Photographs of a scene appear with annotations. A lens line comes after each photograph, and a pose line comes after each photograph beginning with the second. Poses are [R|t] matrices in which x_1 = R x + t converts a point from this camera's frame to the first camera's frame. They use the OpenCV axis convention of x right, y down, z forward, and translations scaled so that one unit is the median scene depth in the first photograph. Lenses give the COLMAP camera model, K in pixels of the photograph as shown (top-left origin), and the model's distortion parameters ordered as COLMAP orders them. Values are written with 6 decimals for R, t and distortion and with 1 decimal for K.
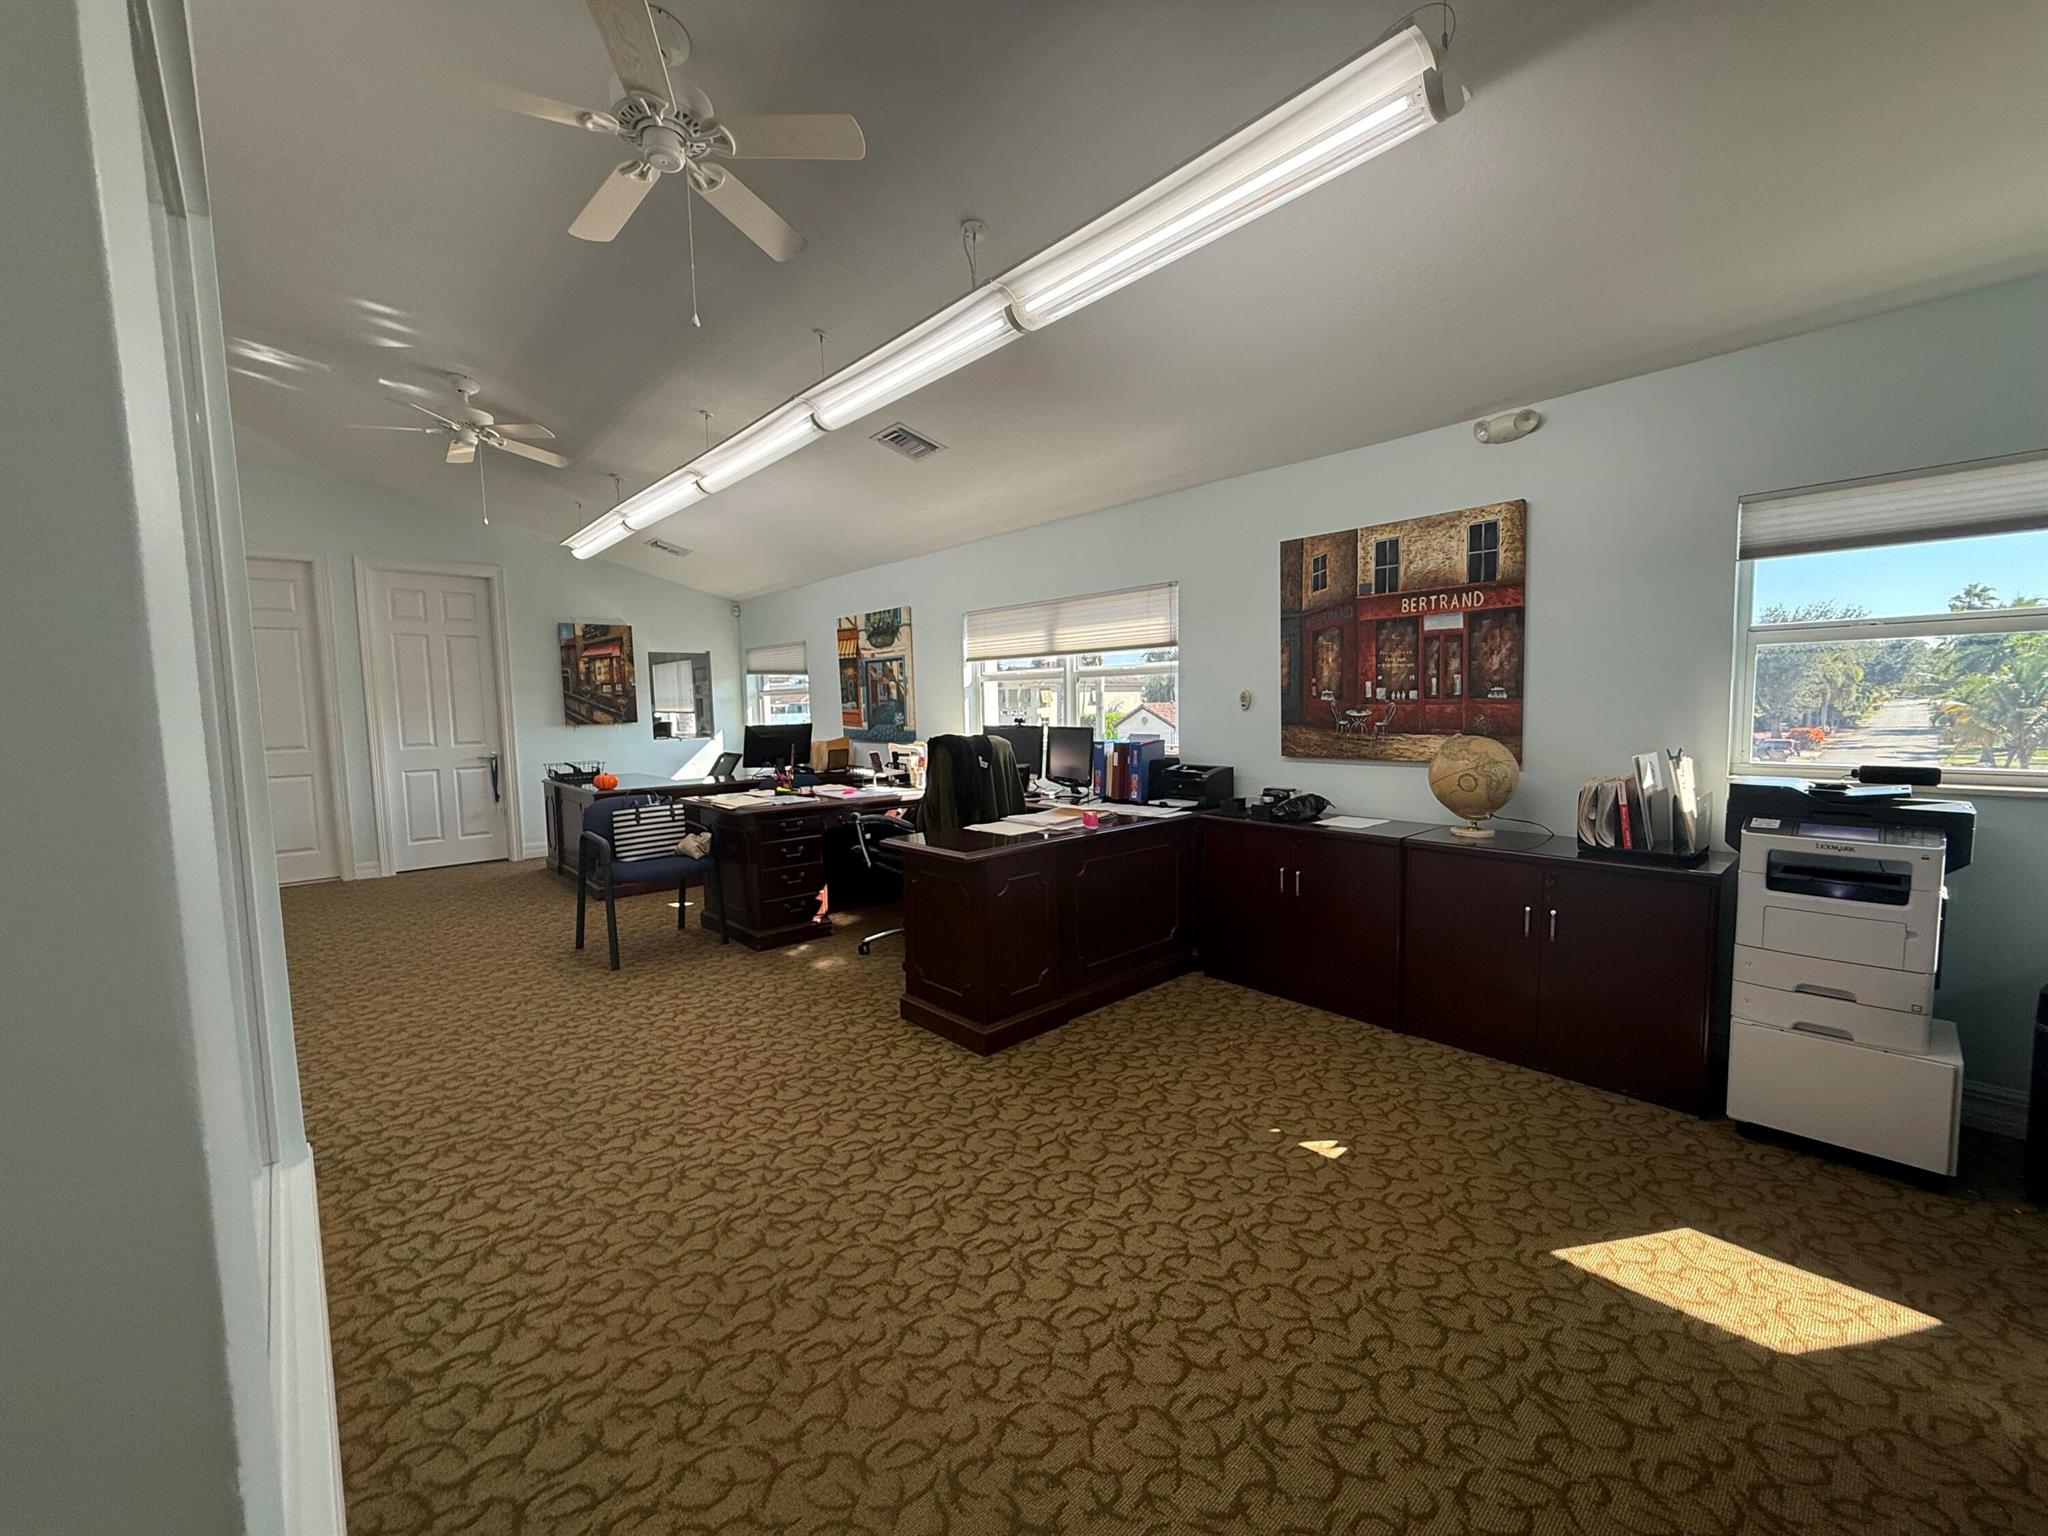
lens RADIAL K [[814.6, 0, 1019.8], [0, 814.6, 765.9], [0, 0, 1]] dist [-0.000922, 0.000175]
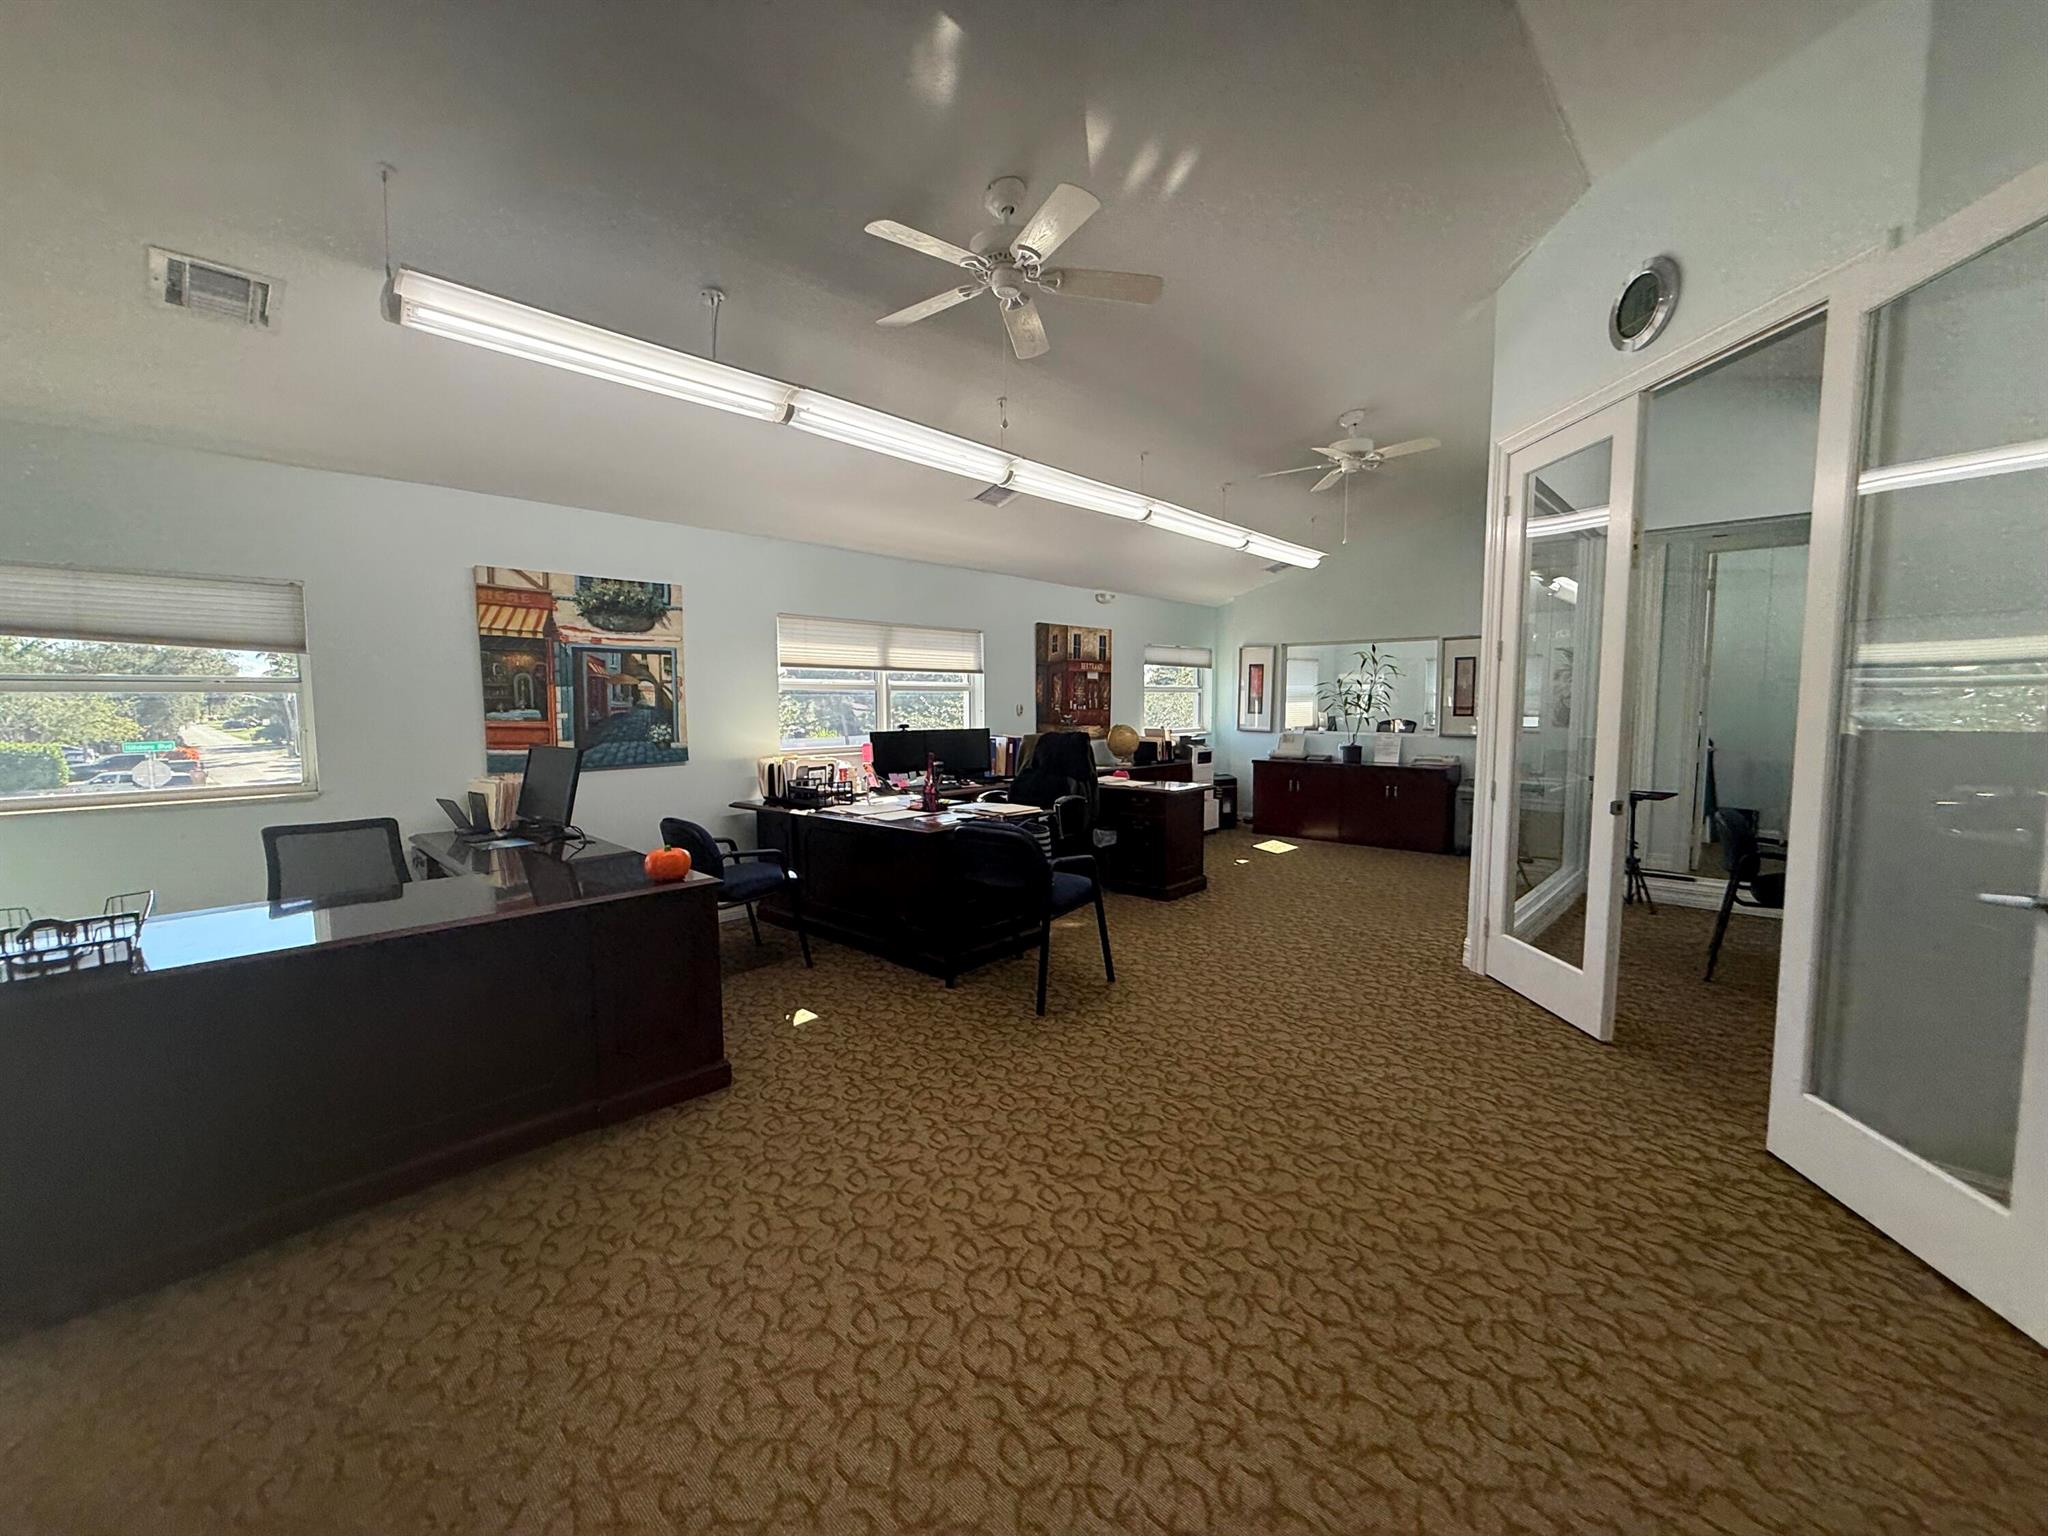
lens RADIAL K [[814.6, 0, 1019.8], [0, 814.6, 765.9], [0, 0, 1]] dist [-0.000922, 0.000175]
pose [[-0.077529, -0.058641, 0.995264, -1.245996], [0.084680, 0.994274, 0.065180, -0.066289], [-0.993387, 0.089333, -0.072119, 1.001861]]
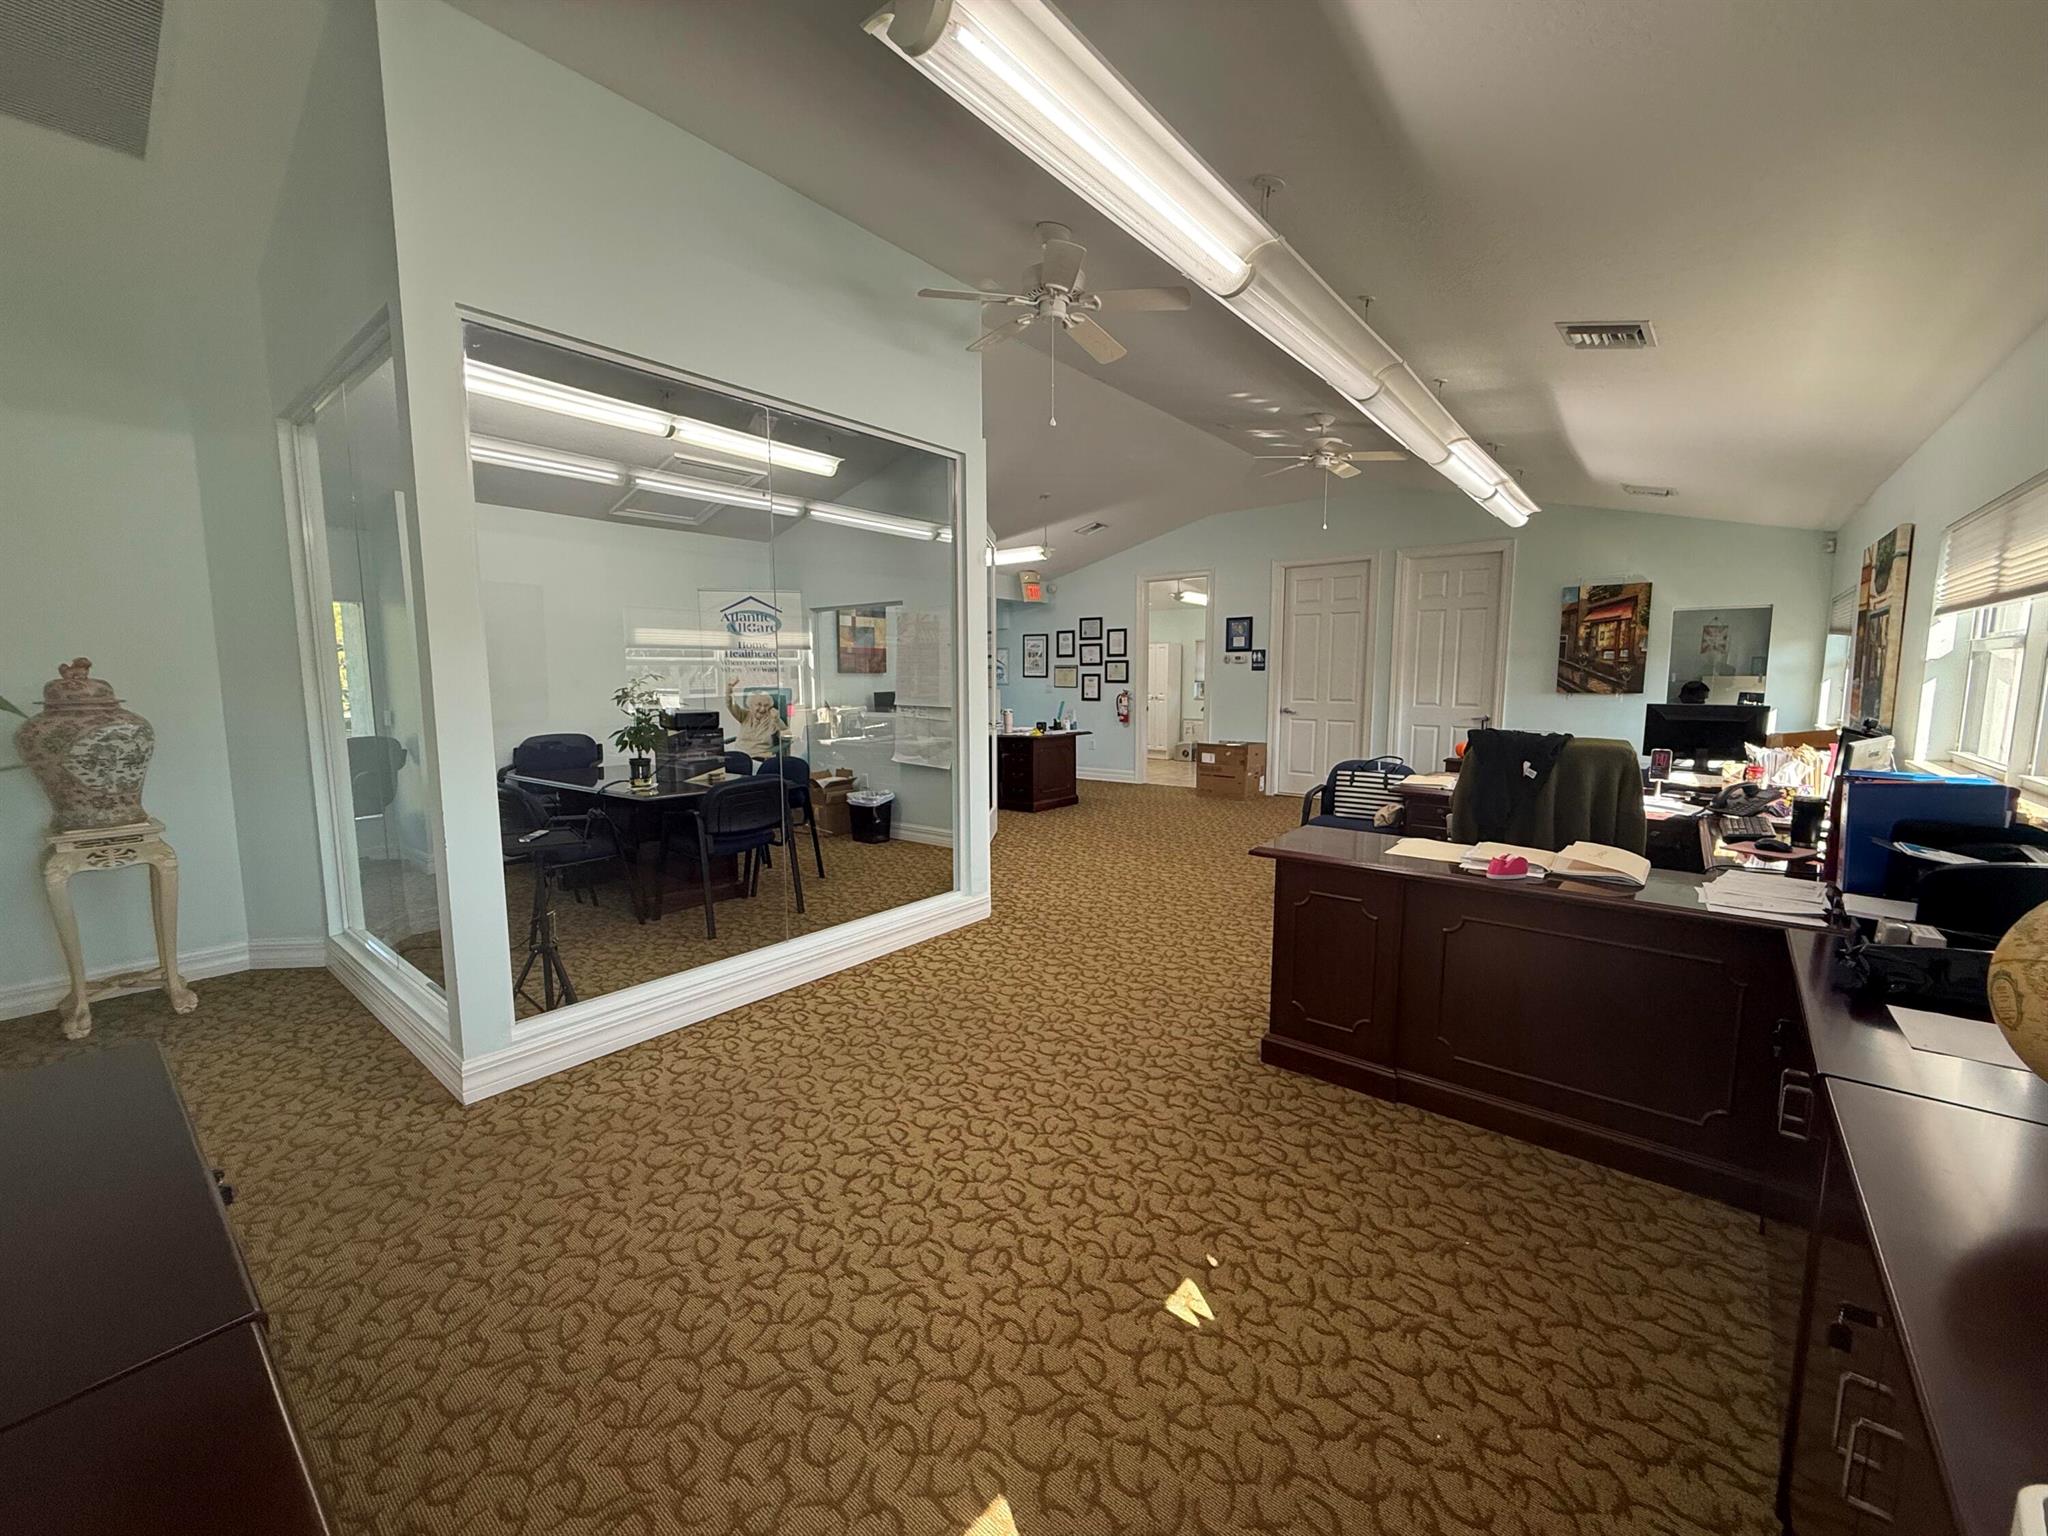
lens RADIAL K [[817.0, 0, 1019.5], [0, 817.0, 765.0], [0, 0, 1]] dist [0.000227, 0.000140]
pose [[0.140477, 0.133137, -0.981092, 0.521635], [-0.079803, 0.989216, 0.122813, -0.053226], [0.986863, 0.061041, 0.149587, 0.354833]]
